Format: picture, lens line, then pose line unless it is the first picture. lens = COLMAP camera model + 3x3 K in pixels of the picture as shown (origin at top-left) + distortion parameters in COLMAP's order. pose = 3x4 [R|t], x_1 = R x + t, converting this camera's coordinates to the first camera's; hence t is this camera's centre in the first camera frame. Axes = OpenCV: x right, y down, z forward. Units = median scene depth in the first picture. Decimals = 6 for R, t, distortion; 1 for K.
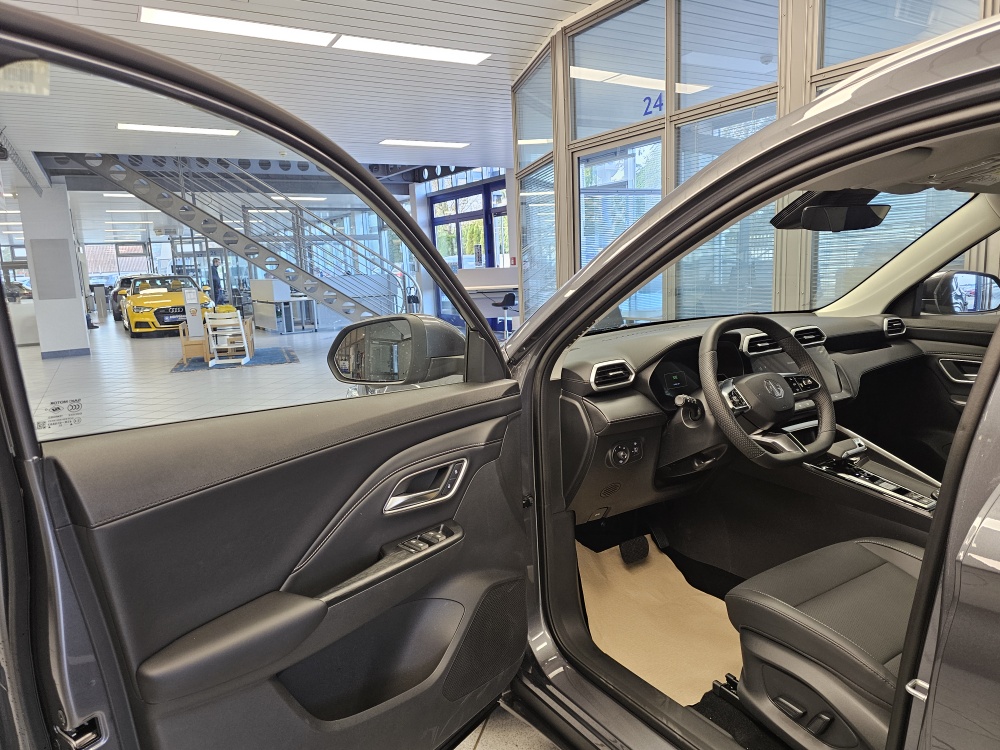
lens RADIAL K [[666.7, 0, 493.4], [0, 666.7, 362.2], [0, 0, 1]] dist [0.049448, -0.054761]
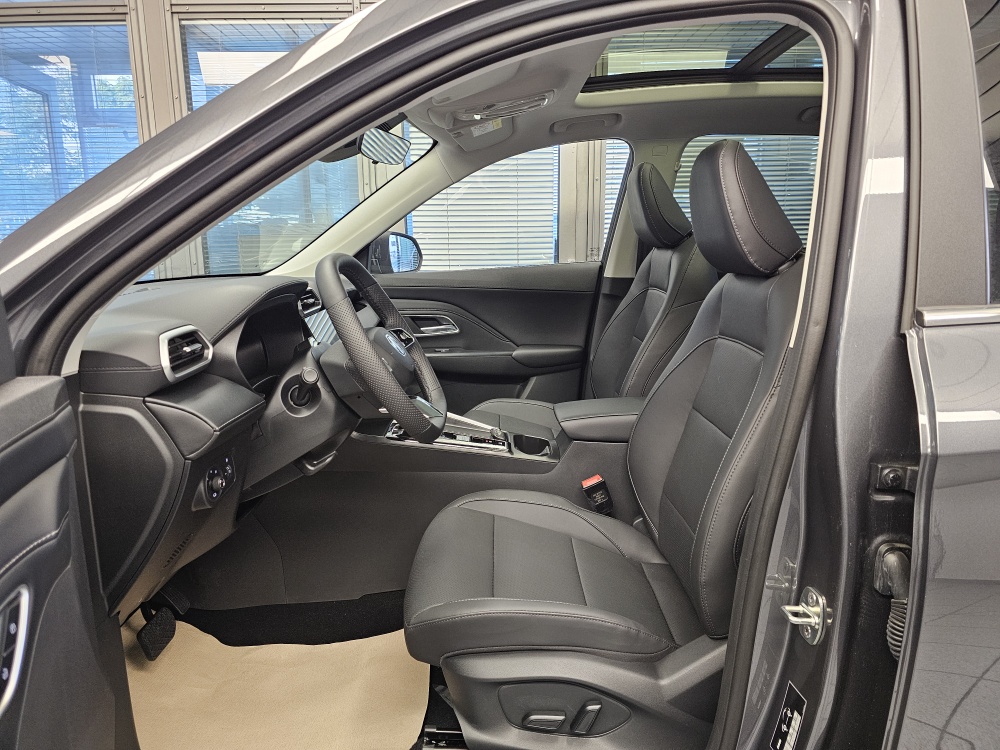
lens RADIAL K [[666.7, 0, 493.4], [0, 666.7, 362.2], [0, 0, 1]] dist [0.049448, -0.054761]
pose [[0.513477, -0.114134, 0.850479, -0.179970], [0.110513, 0.991657, 0.066357, 0.018840], [-0.850957, 0.059916, 0.521806, 0.471998]]
